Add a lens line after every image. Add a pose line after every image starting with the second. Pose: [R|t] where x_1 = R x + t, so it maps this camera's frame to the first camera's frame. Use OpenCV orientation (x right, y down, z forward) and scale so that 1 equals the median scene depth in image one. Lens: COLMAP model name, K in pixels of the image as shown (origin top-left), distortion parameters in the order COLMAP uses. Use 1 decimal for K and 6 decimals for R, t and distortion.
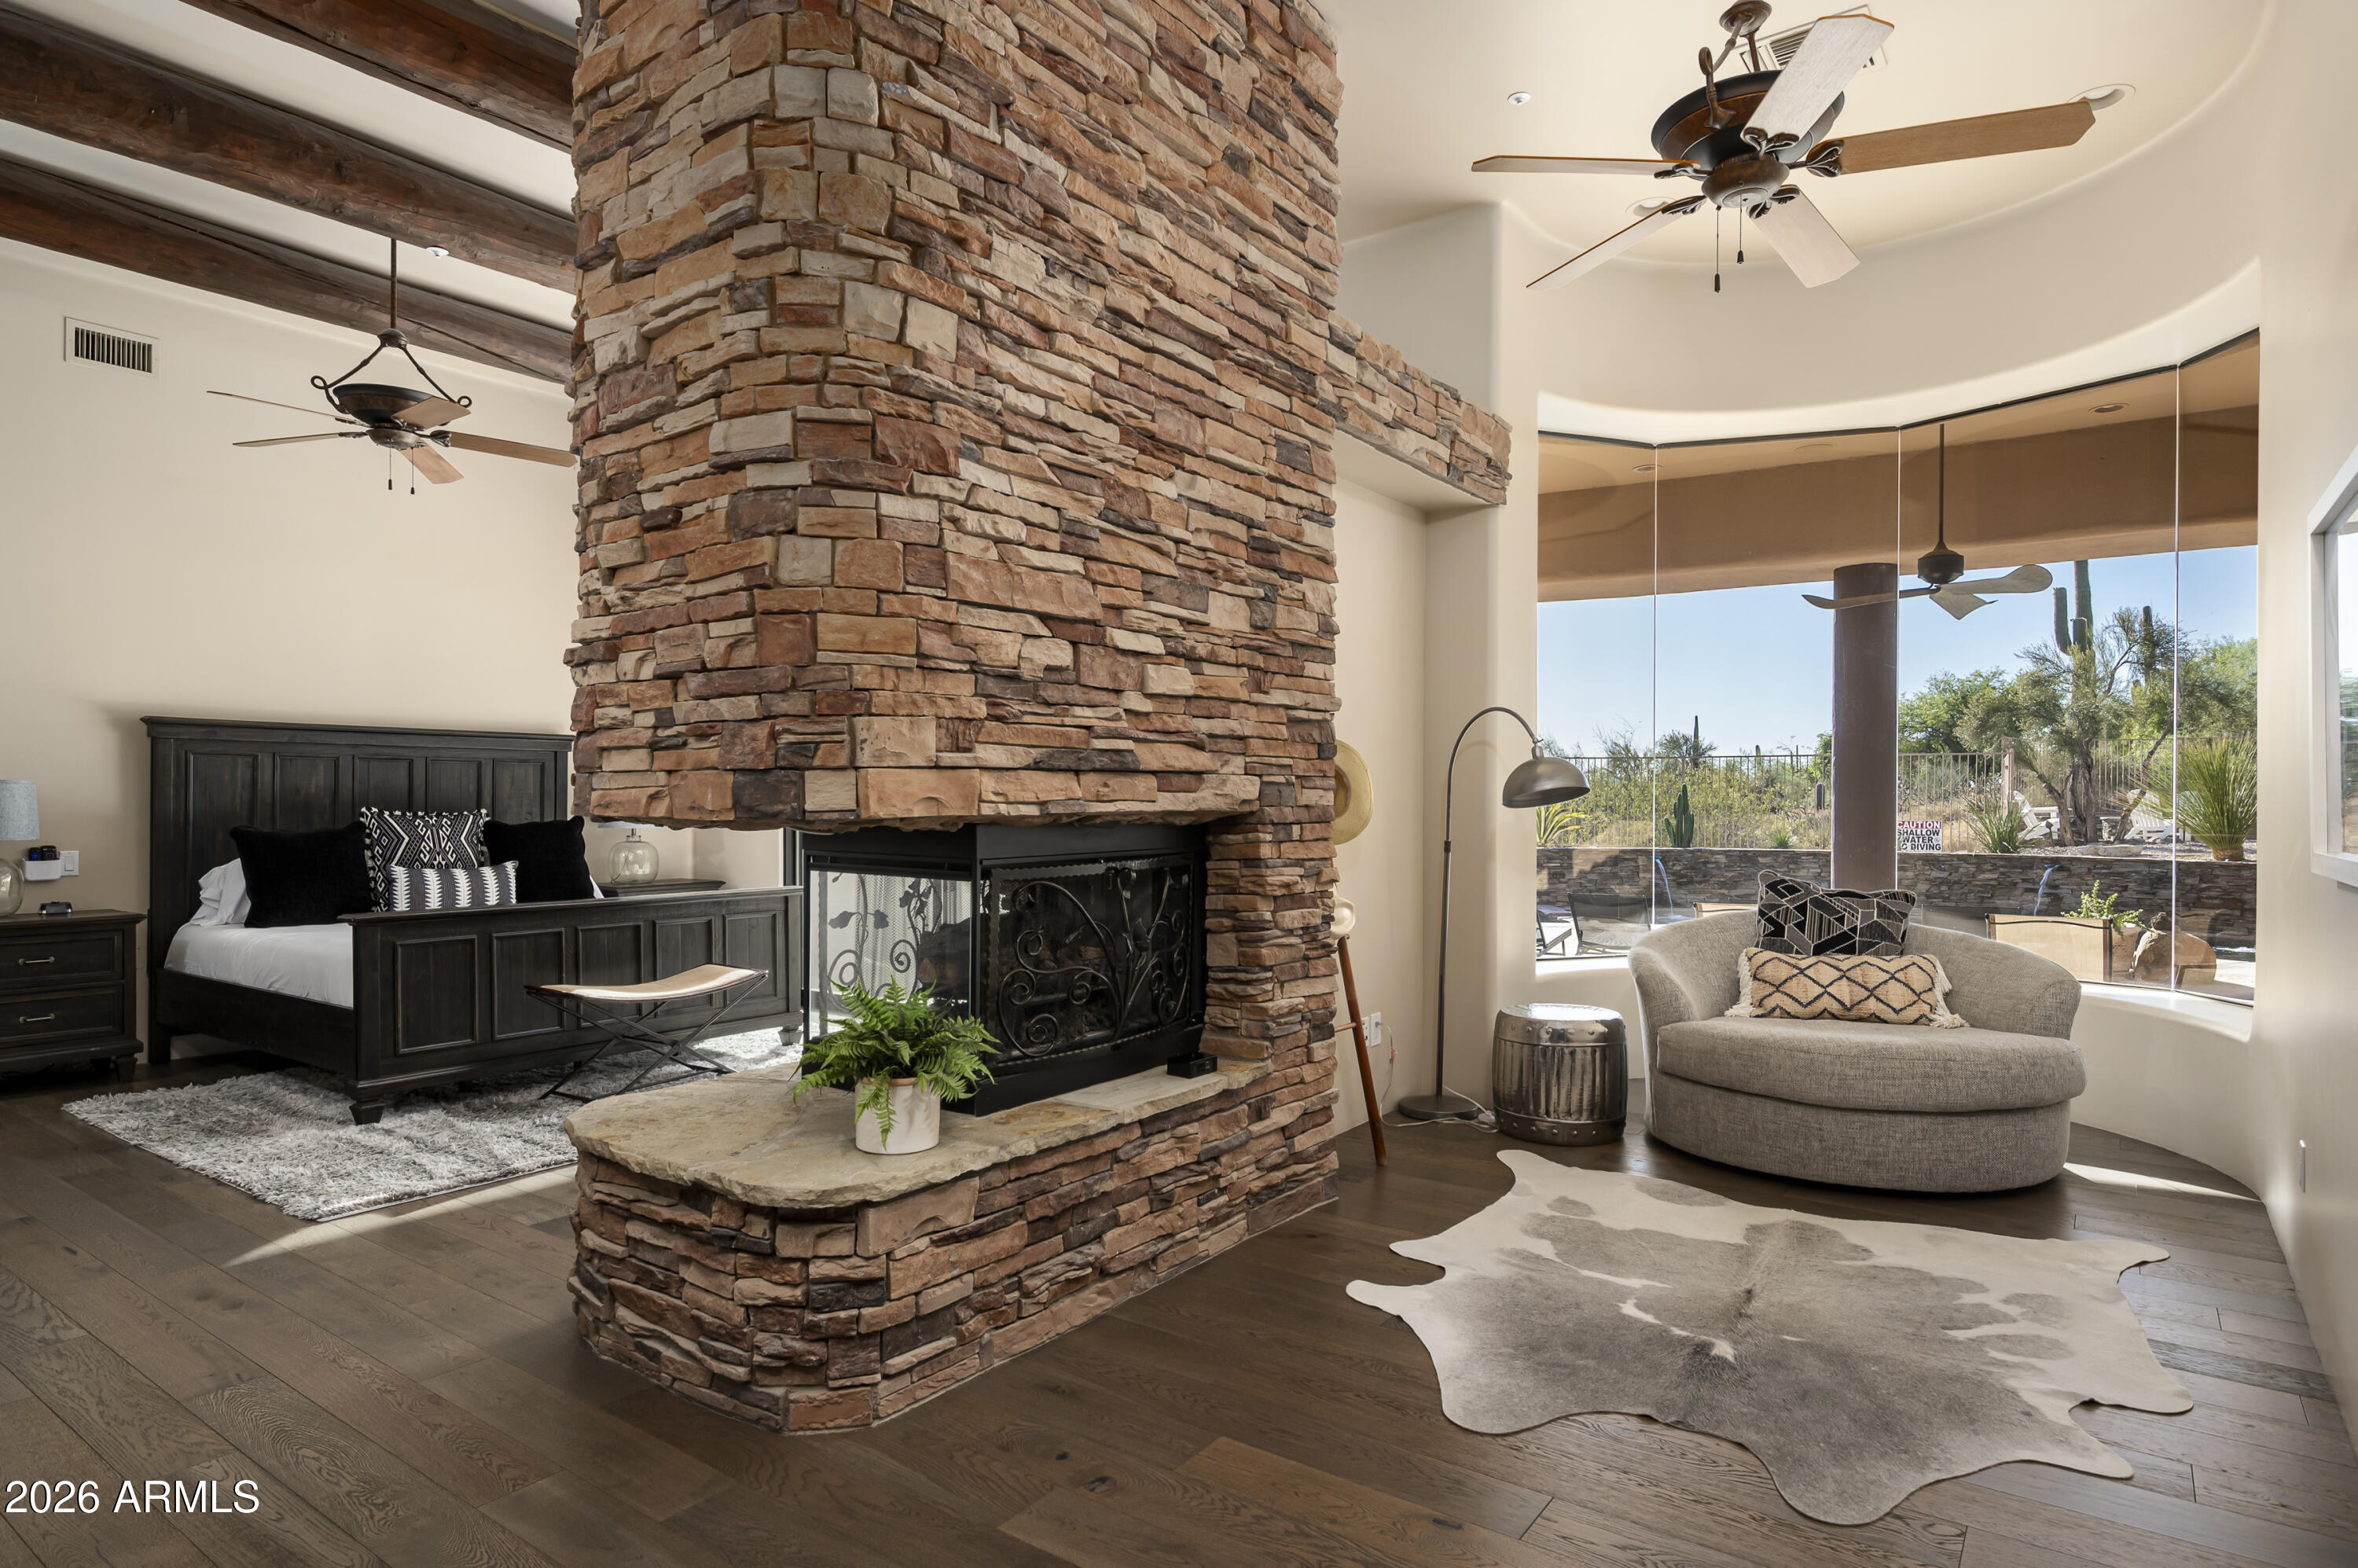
lens RADIAL K [[1287.9, 0, 1173.8], [0, 1287.9, 801.1], [0, 0, 1]] dist [-0.002579, -0.003341]
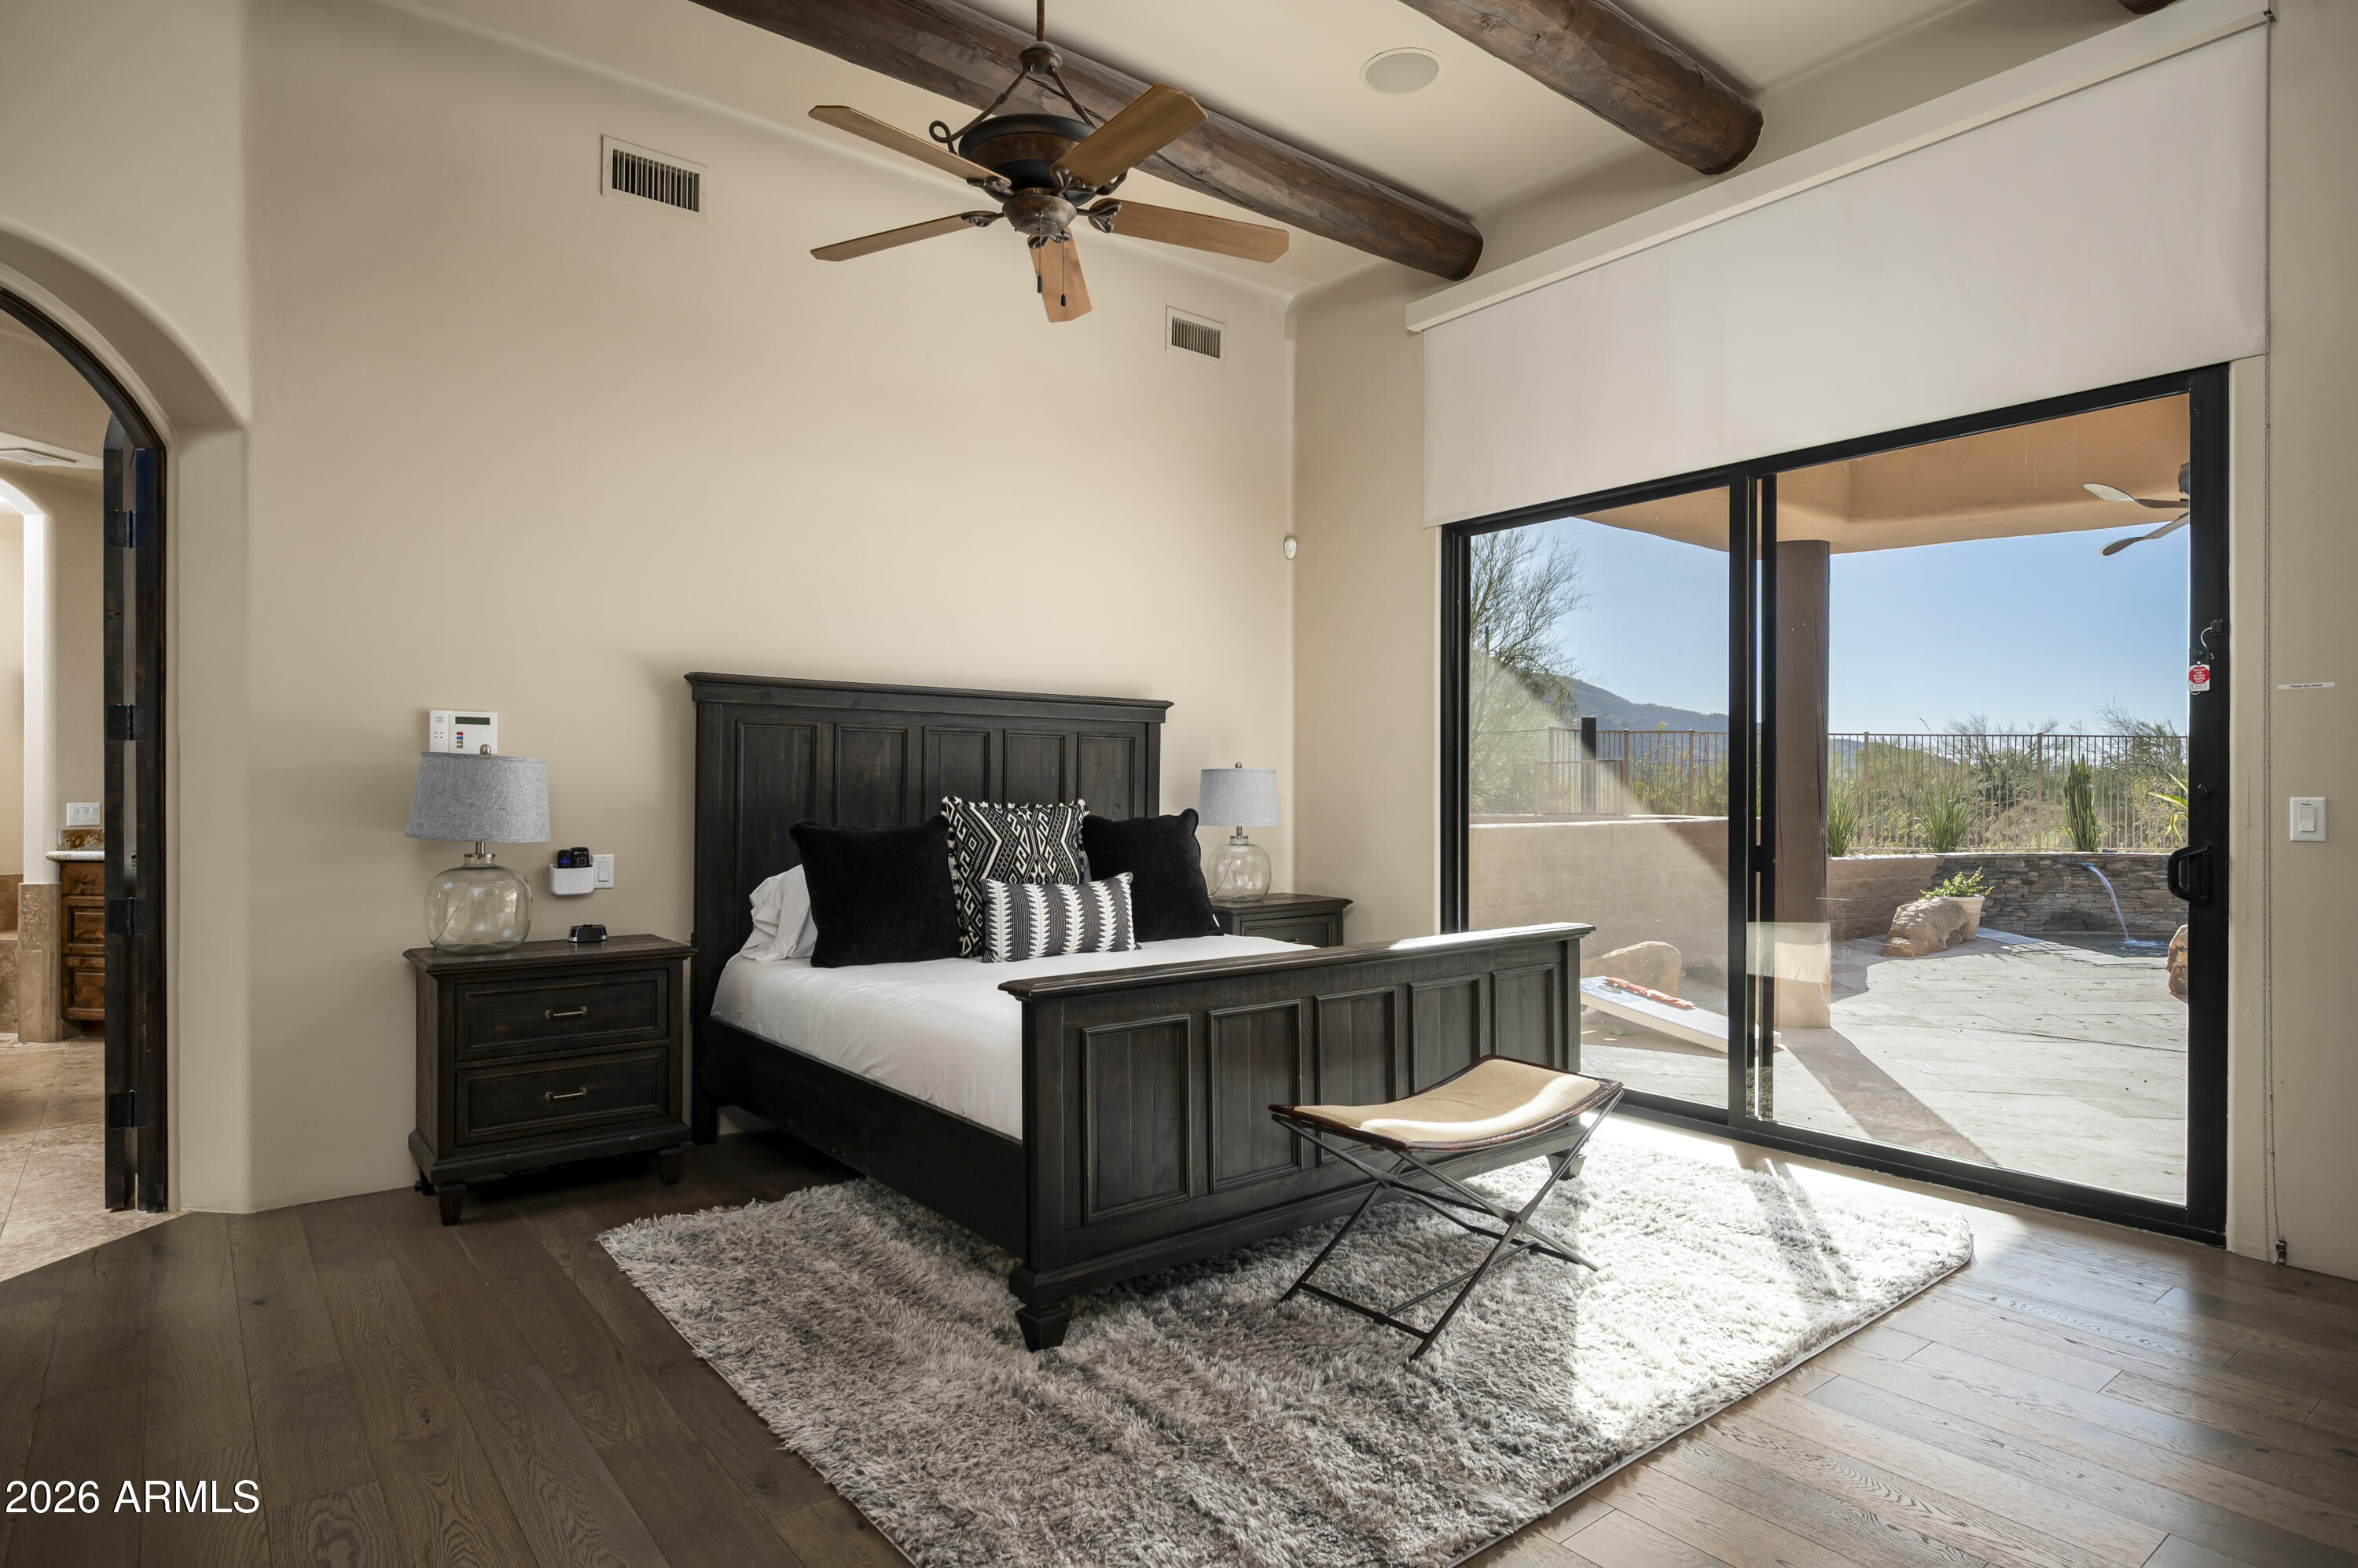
lens RADIAL K [[1287.9, 0, 1183.1], [0, 1287.9, 784.1], [0, 0, 1]] dist [-0.002579, -0.003341]
pose [[0.961302, -0.000255, -0.275497, -0.316276], [-0.001690, 0.999975, -0.006821, 0.002420], [0.275492, 0.007023, 0.961278, 0.356912]]
